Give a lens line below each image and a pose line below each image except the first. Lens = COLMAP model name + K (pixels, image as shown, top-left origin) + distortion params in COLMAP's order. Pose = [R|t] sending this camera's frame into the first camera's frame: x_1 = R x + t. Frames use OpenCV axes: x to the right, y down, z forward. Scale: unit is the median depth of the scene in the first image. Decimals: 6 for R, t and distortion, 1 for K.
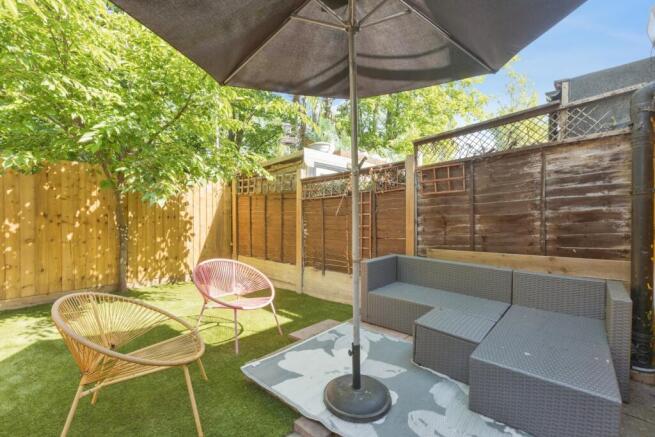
lens RADIAL K [[309.1, 0, 330.1], [0, 309.1, 215.9], [0, 0, 1]] dist [0.008845, -0.000988]
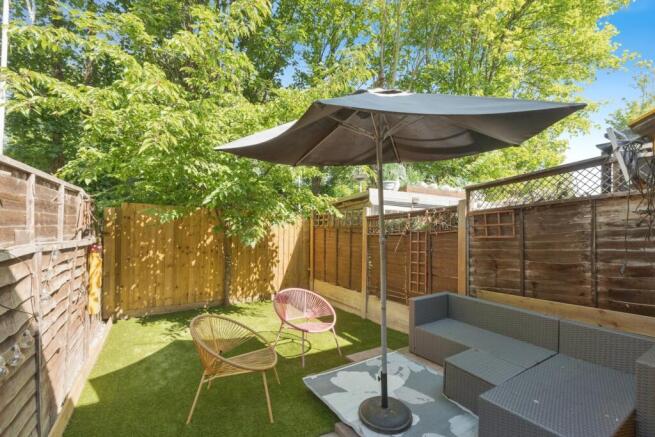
lens RADIAL K [[309.1, 0, 330.1], [0, 309.1, 220.1], [0, 0, 1]] dist [0.008845, -0.000988]
pose [[0.964166, 0.003456, -0.265278, 0.131913], [-0.013182, 0.999304, -0.034890, -0.109598], [0.264973, 0.037136, 0.963540, -0.208509]]
